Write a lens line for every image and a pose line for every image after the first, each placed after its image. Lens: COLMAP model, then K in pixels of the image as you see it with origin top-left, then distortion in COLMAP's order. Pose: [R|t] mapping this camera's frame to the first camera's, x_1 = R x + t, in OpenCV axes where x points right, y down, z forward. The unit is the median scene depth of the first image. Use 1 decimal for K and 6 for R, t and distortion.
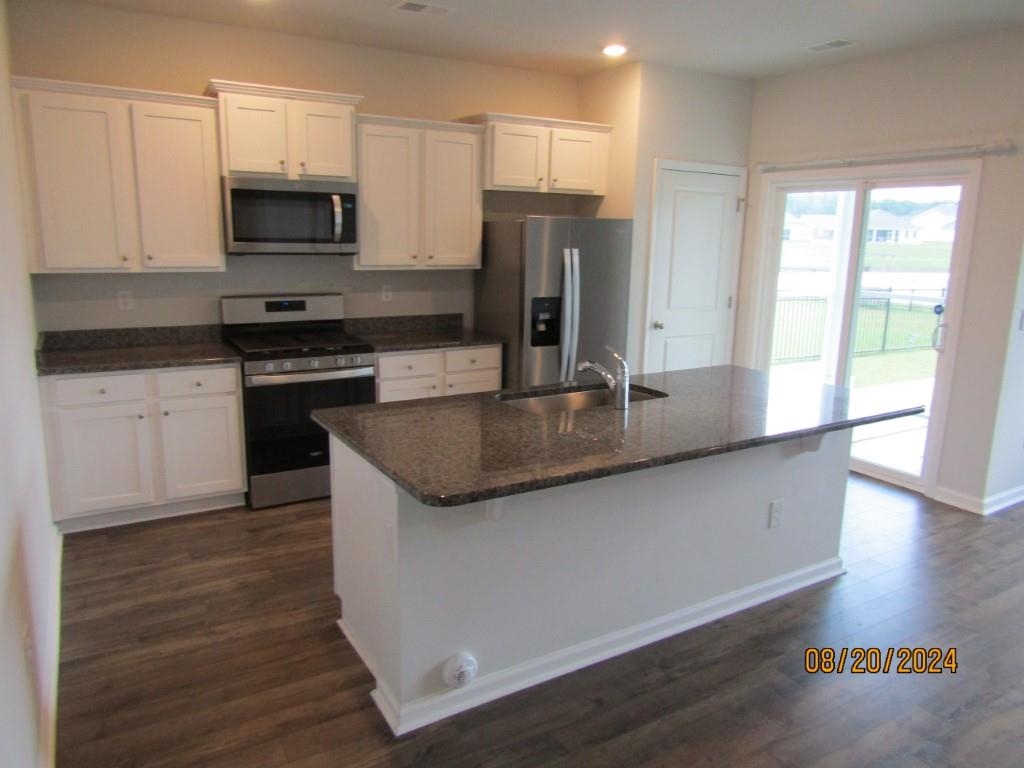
lens RADIAL K [[717.6, 0, 510.8], [0, 717.6, 386.2], [0, 0, 1]] dist [-0.002979, -0.032047]
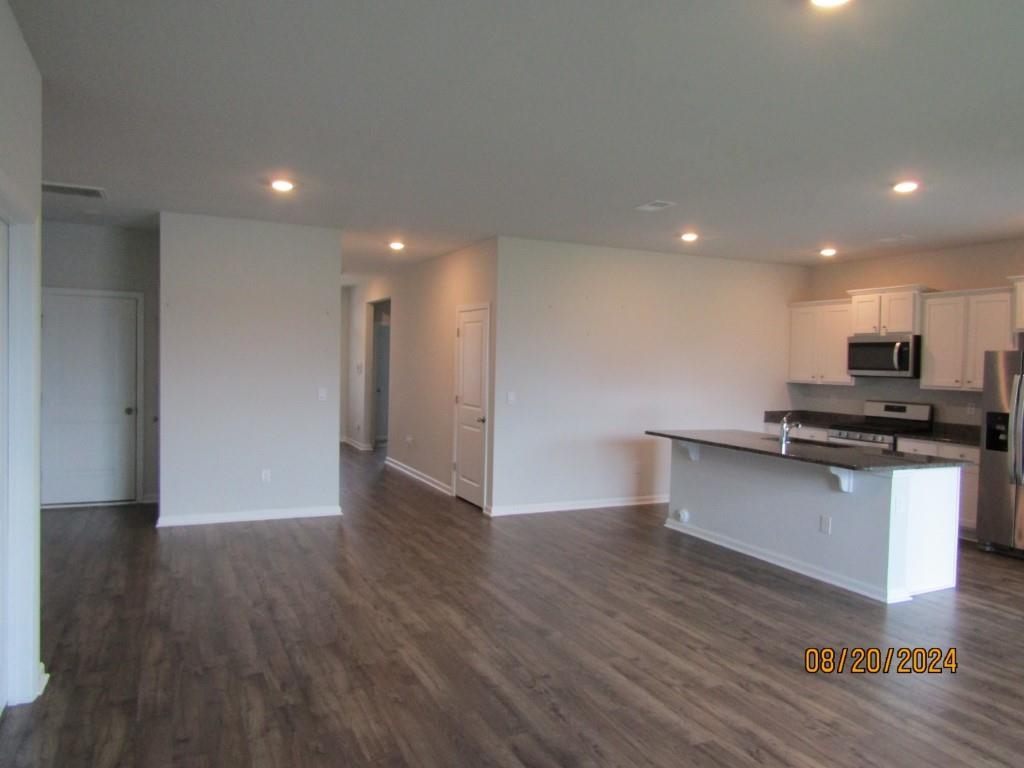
lens RADIAL K [[719.9, 0, 513.3], [0, 719.9, 388.3], [0, 0, 1]] dist [-0.020565, 0.007450]
pose [[-0.089533, 0.017709, -0.995826, 1.537047], [-0.228730, 0.972753, 0.037863, -0.017769], [0.969364, 0.231165, -0.083043, 0.280183]]
